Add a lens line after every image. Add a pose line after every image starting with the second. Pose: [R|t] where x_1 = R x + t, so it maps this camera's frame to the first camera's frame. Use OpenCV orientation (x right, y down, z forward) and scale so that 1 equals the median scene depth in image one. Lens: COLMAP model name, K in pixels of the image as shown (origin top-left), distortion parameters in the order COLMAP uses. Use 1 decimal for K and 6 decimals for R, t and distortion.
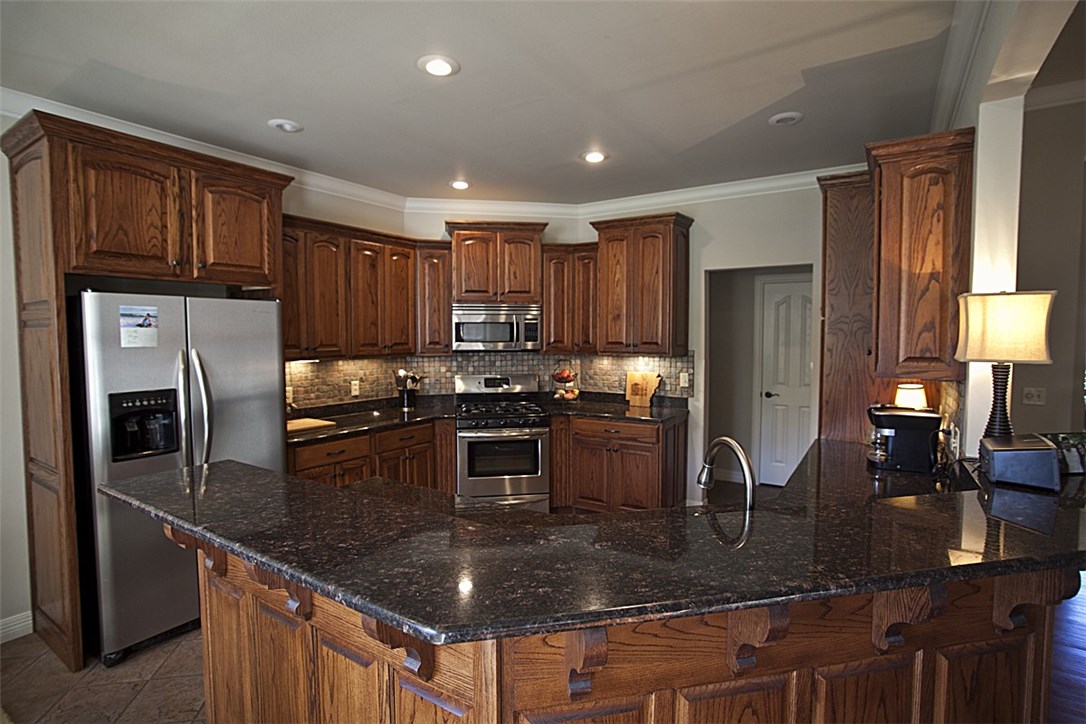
lens RADIAL K [[531.6, 0, 550.0], [0, 531.6, 363.2], [0, 0, 1]] dist [-0.044862, 0.013842]
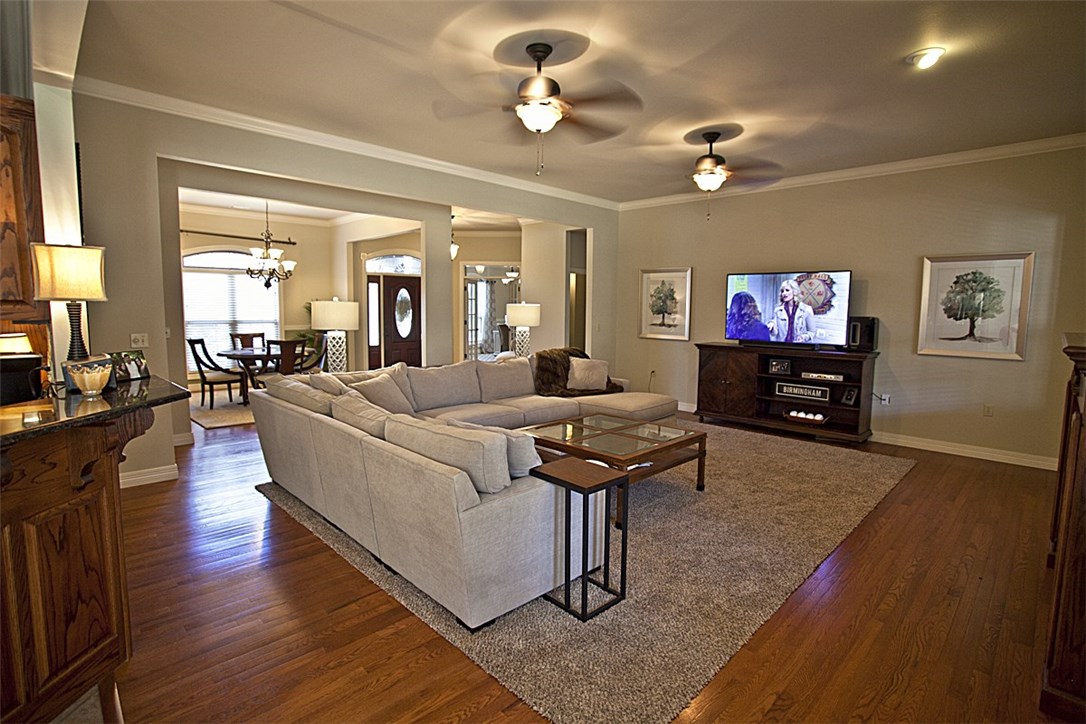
lens RADIAL K [[531.6, 0, 548.7], [0, 531.6, 361.0], [0, 0, 1]] dist [-0.044862, 0.013842]
pose [[0.210086, -0.094956, 0.973061, -0.035097], [0.042555, 0.995217, 0.087930, 0.022891], [-0.976756, 0.022936, 0.213122, -0.111469]]
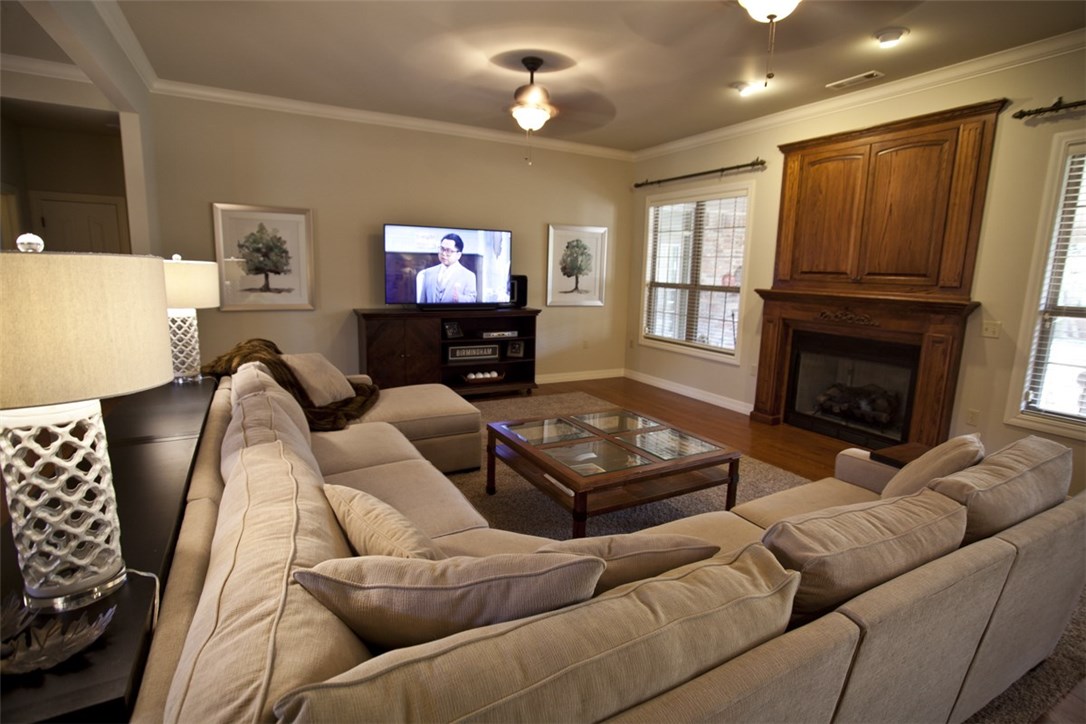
lens RADIAL K [[531.6, 0, 542.8], [0, 531.6, 360.9], [0, 0, 1]] dist [-0.044862, 0.013842]
pose [[-0.876956, -0.104764, 0.469013, 0.632676], [0.001479, 0.975356, 0.220633, -0.028632], [-0.480569, 0.194179, -0.855189, 0.624965]]
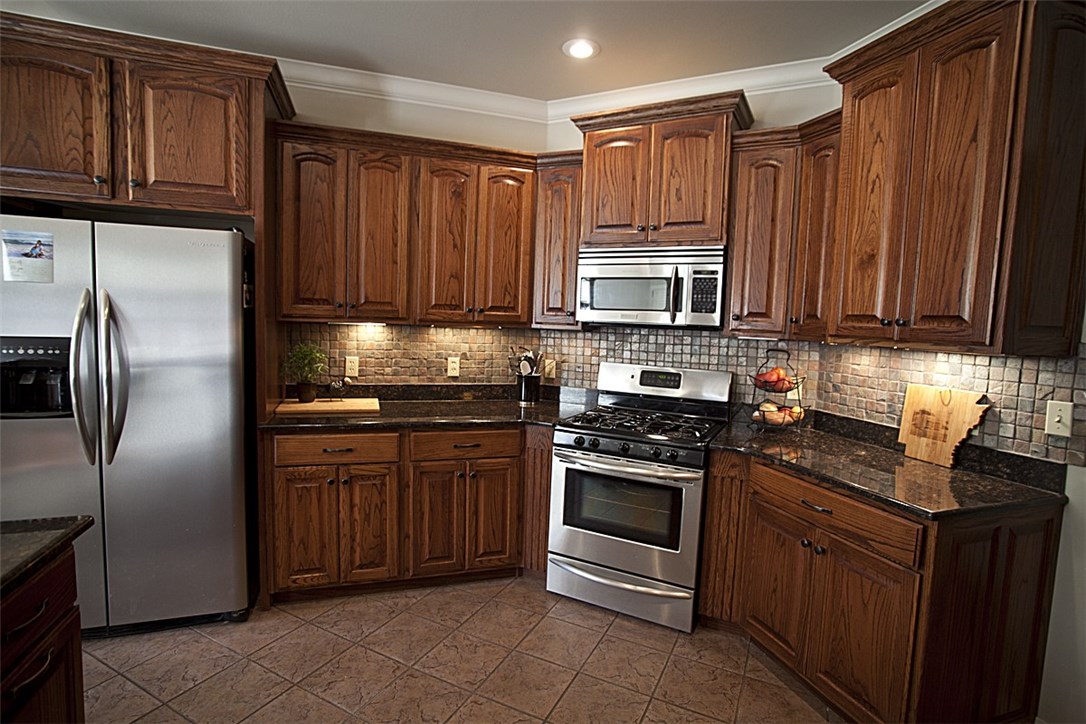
lens RADIAL K [[531.6, 0, 549.8], [0, 531.6, 363.5], [0, 0, 1]] dist [-0.044862, 0.013842]
pose [[0.786245, 0.081404, -0.612529, 0.202119], [-0.071163, 0.996617, 0.041104, 0.002477], [0.613803, 0.011272, 0.789379, 0.501307]]
